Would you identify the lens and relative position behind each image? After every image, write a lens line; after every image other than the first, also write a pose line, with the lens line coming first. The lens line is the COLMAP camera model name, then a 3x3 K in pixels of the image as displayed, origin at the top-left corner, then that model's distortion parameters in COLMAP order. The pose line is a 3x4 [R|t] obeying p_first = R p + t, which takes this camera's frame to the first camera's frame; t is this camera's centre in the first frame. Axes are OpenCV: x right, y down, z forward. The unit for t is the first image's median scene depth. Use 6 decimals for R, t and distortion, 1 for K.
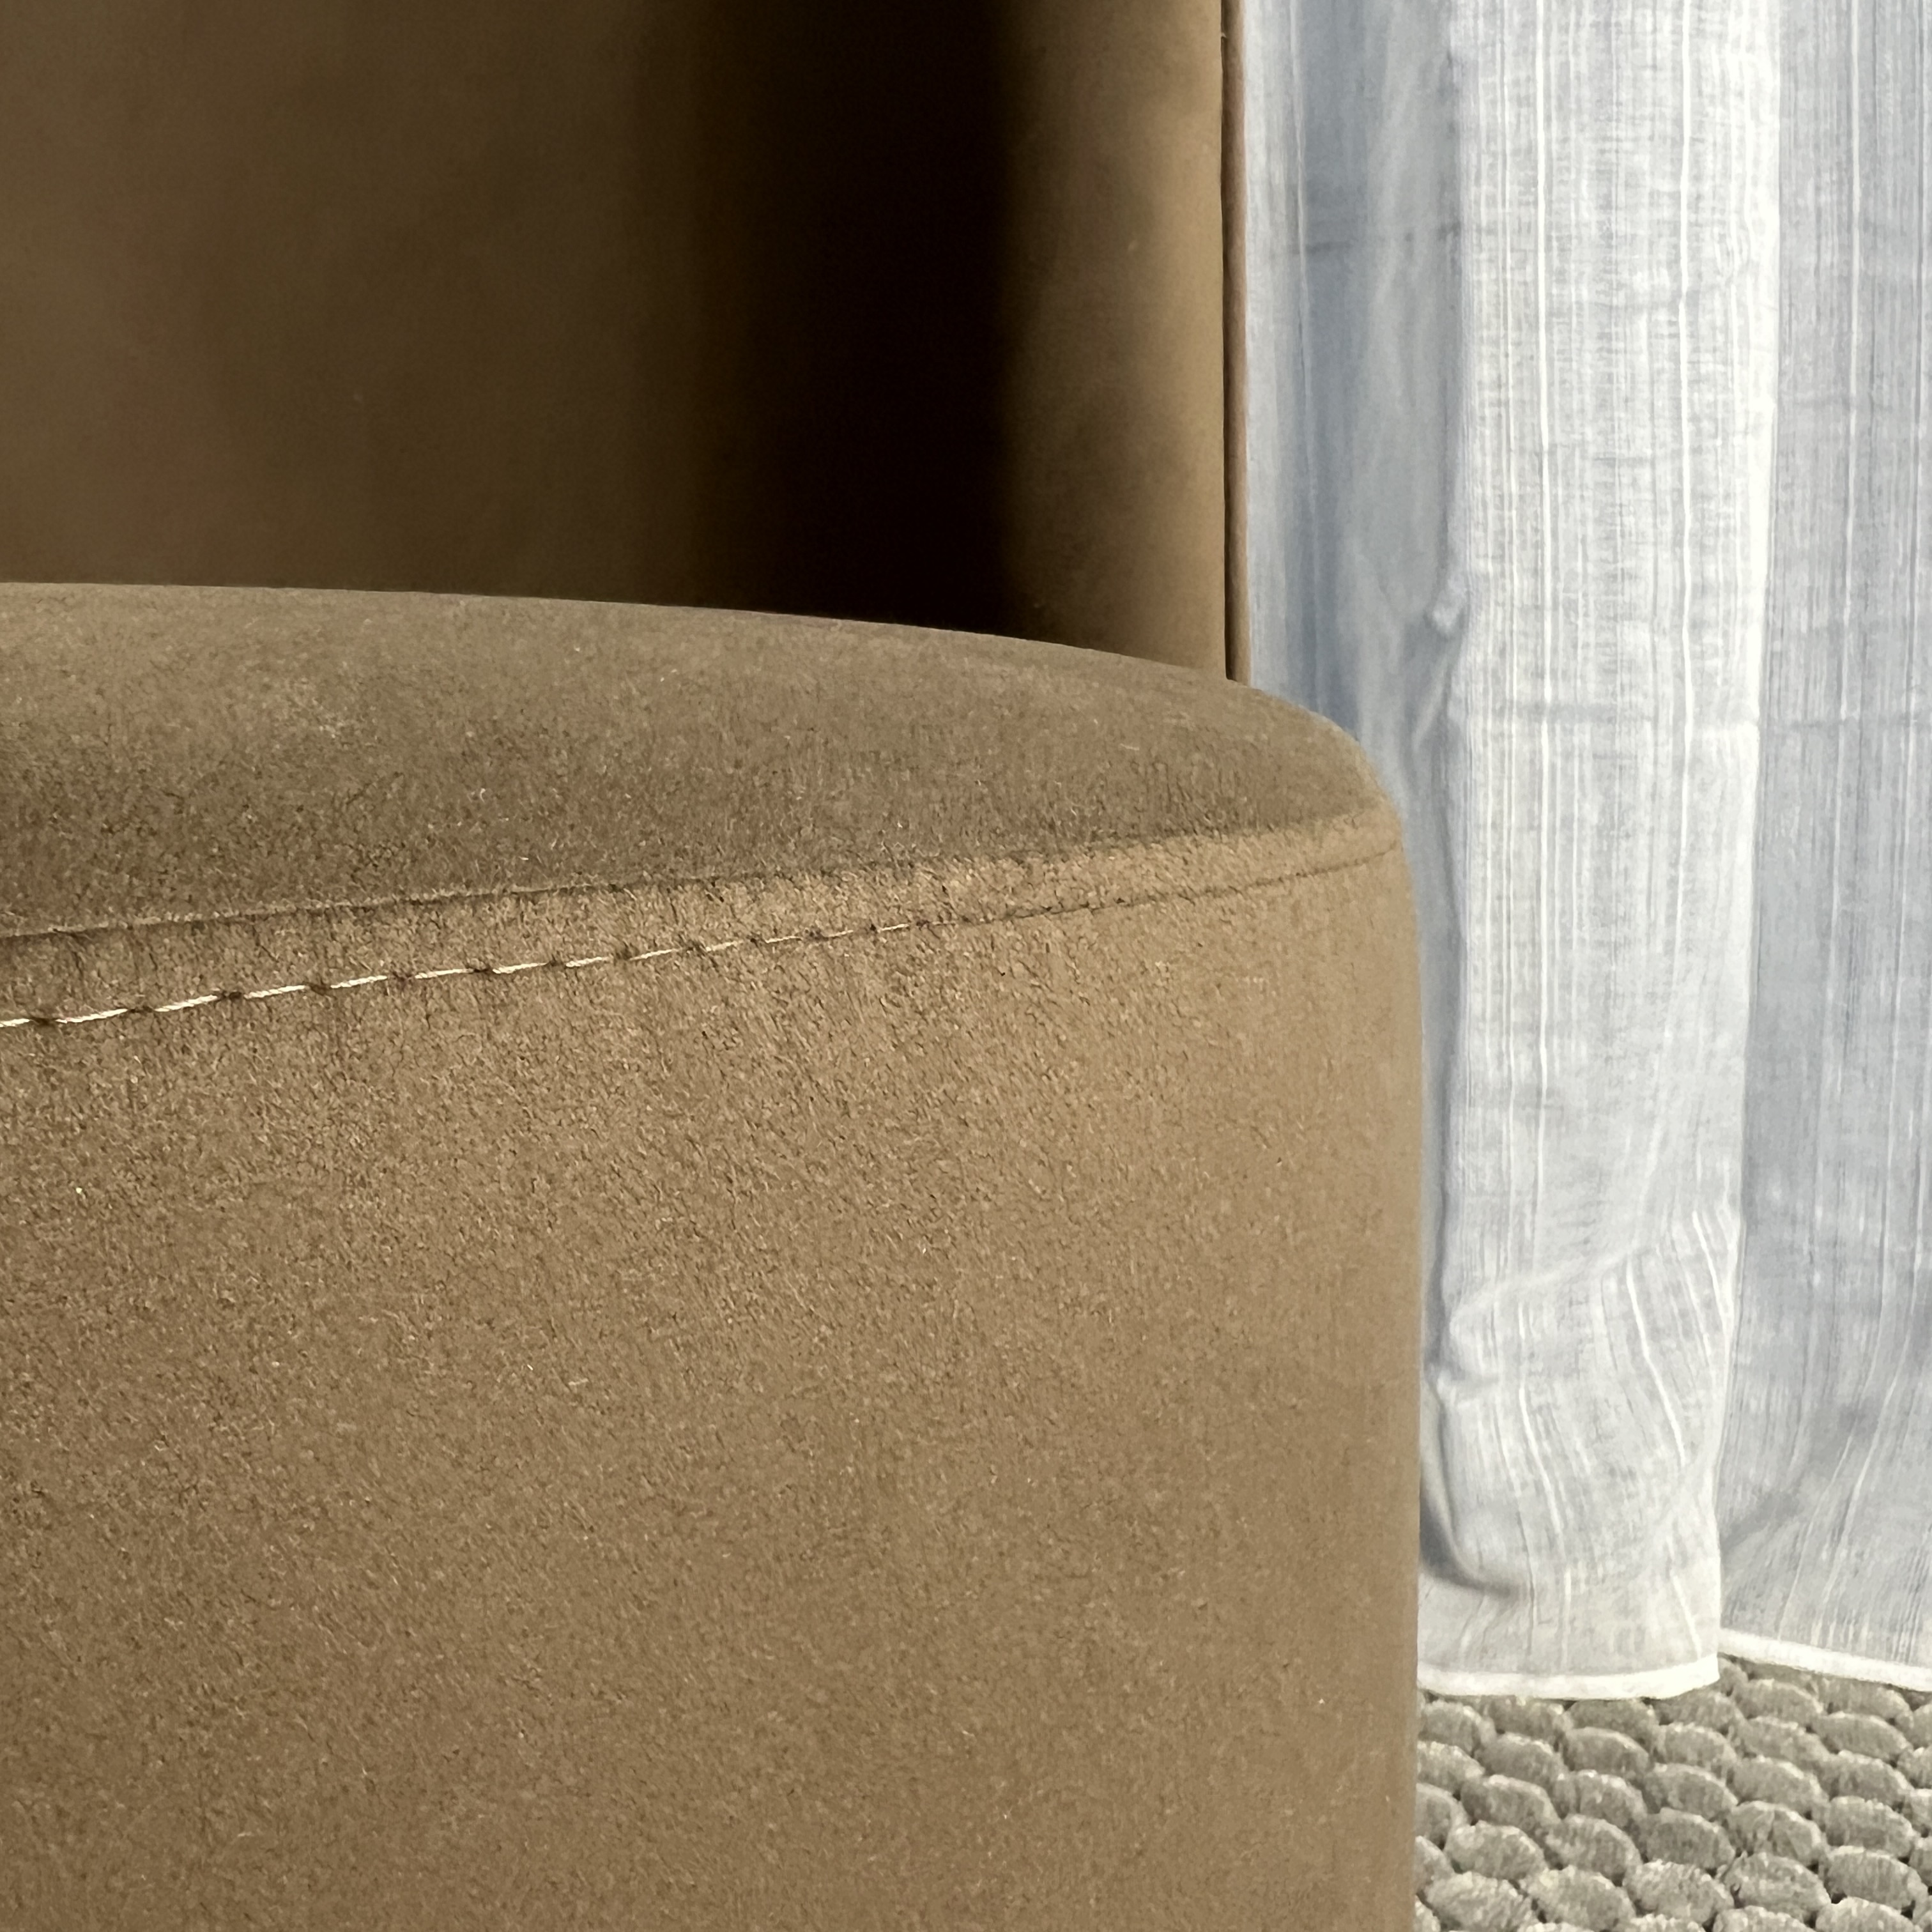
lens RADIAL K [[1519.6, 0, 929.3], [0, 1519.6, 966.5], [0, 0, 1]] dist [-0.008542, -0.000423]
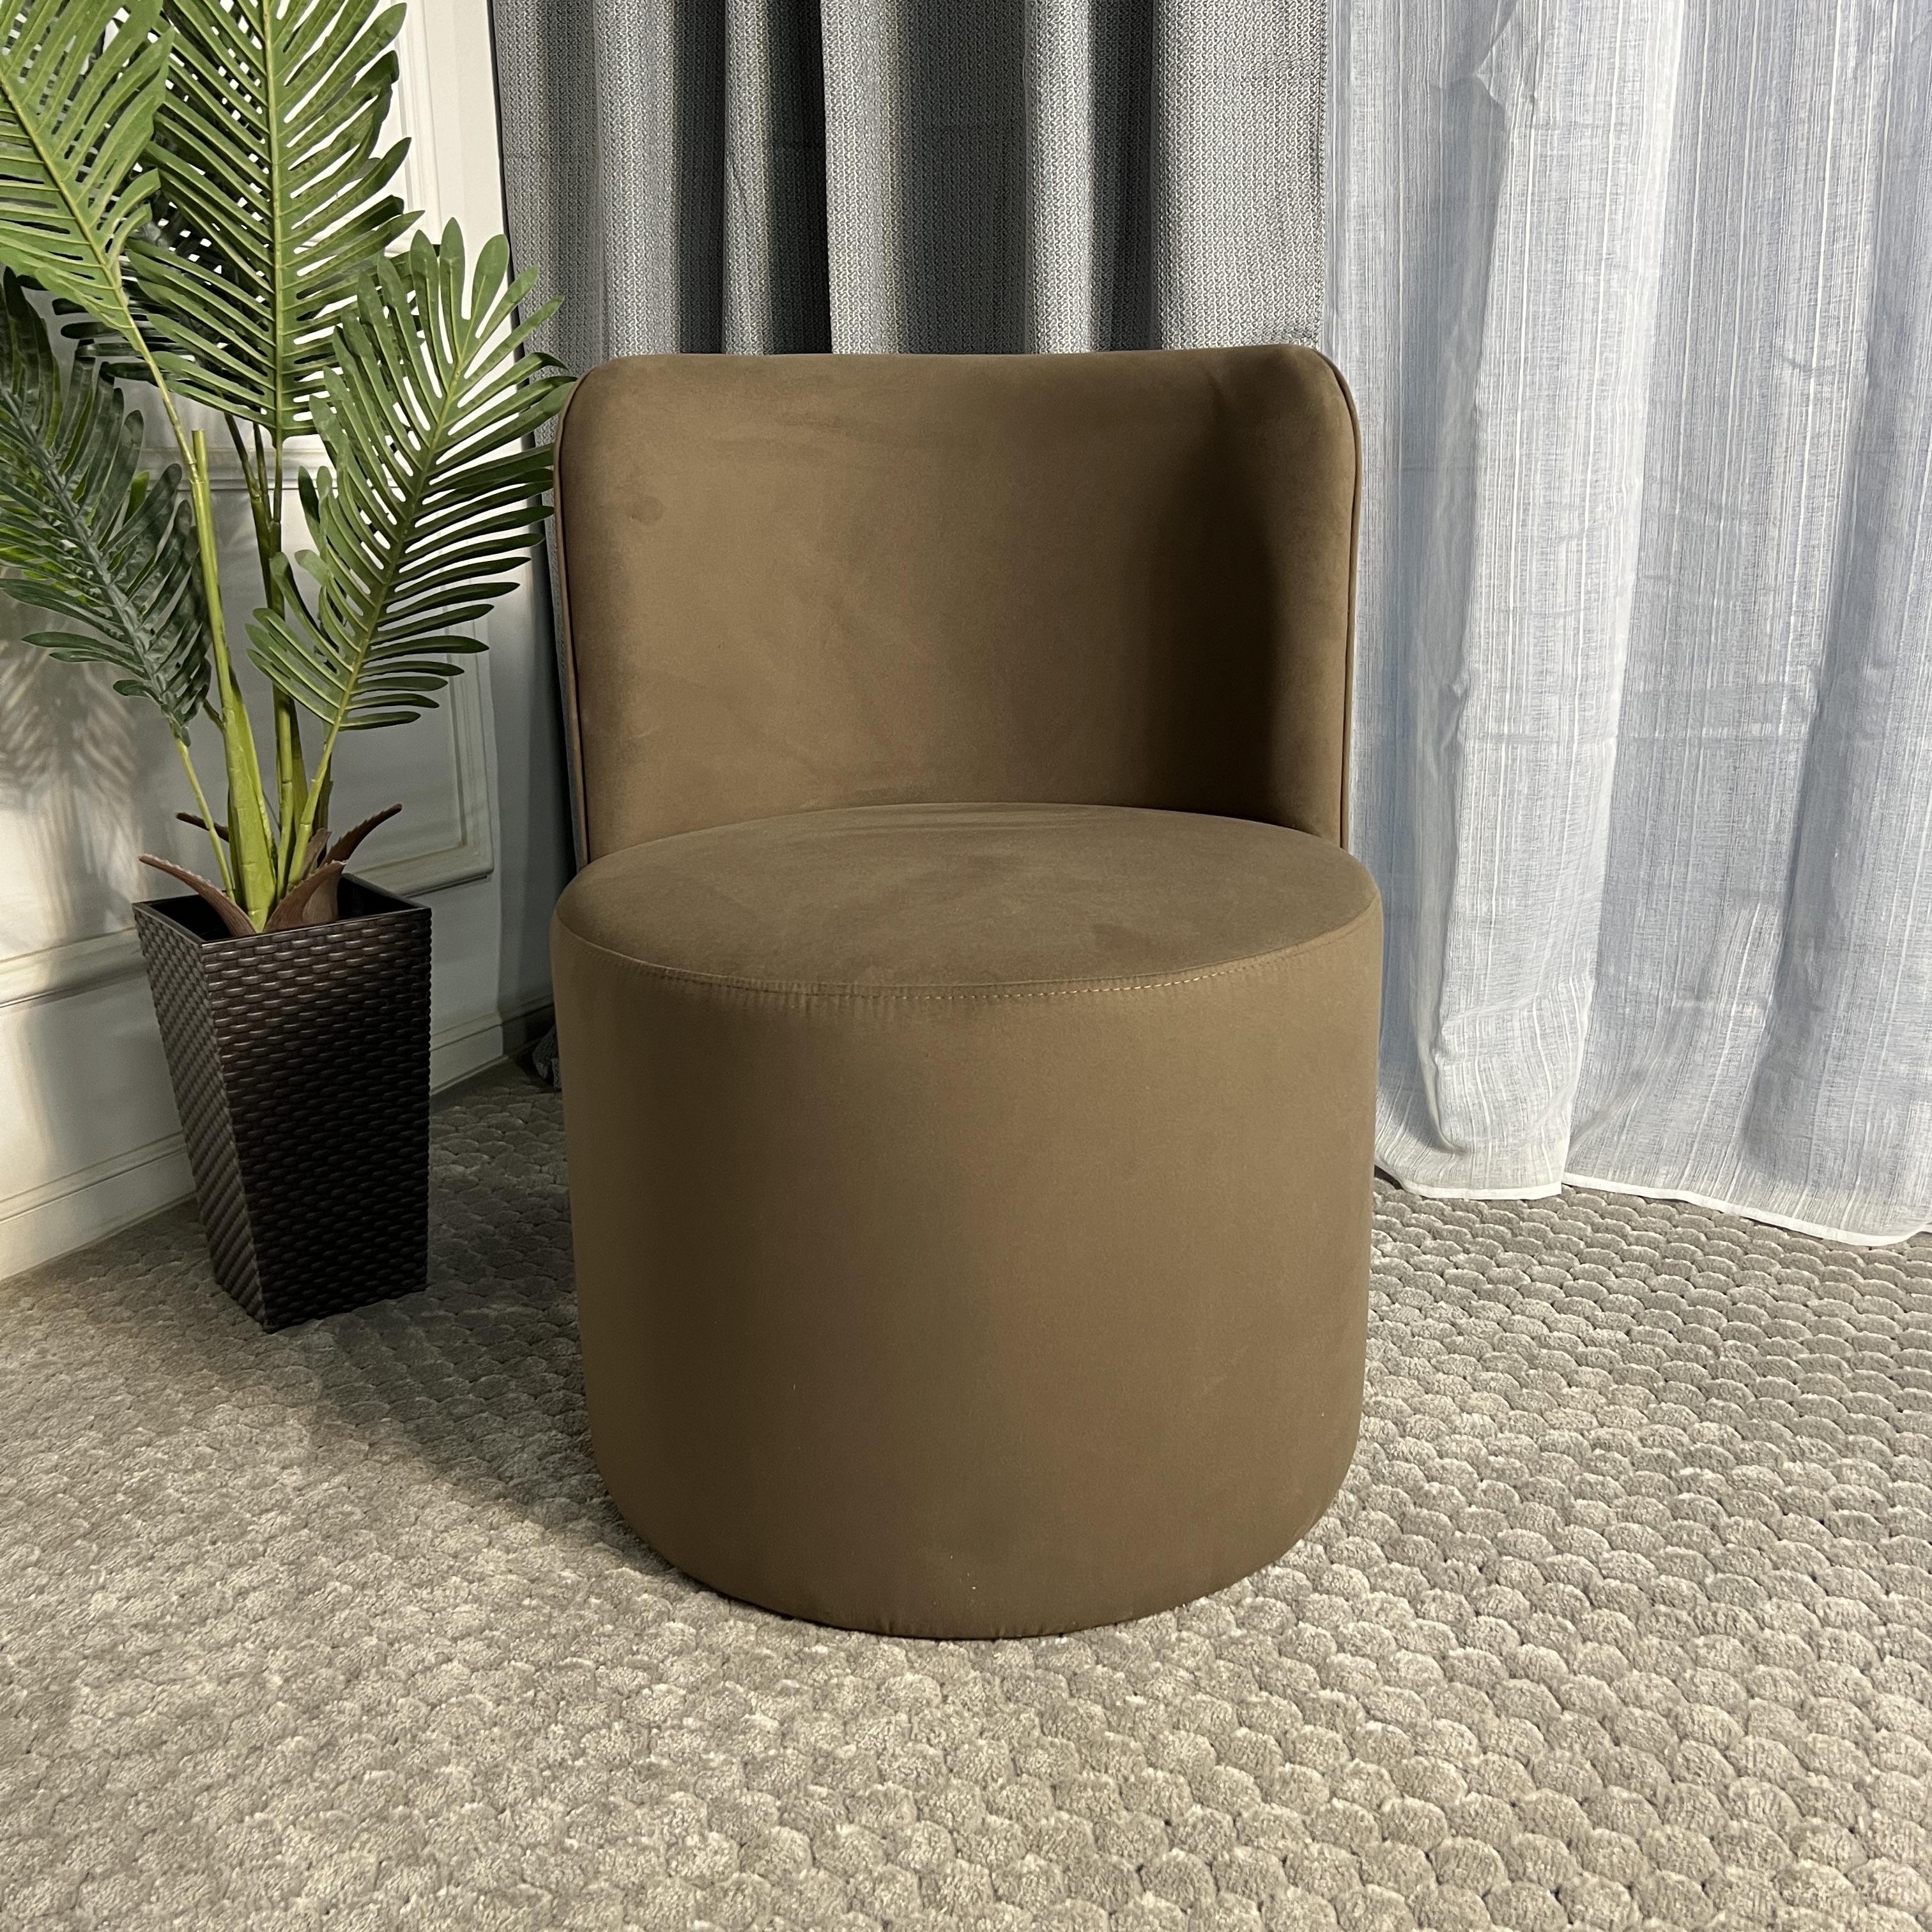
lens RADIAL K [[1925.9, 0, 966.0], [0, 1925.9, 966.0], [0, 0, 1]] dist [0.029831, -0.002765]
pose [[0.999927, 0.004715, -0.011114, -0.290113], [-0.002558, 0.982415, 0.186694, -0.351340], [0.011799, -0.186652, 0.982355, -1.627235]]
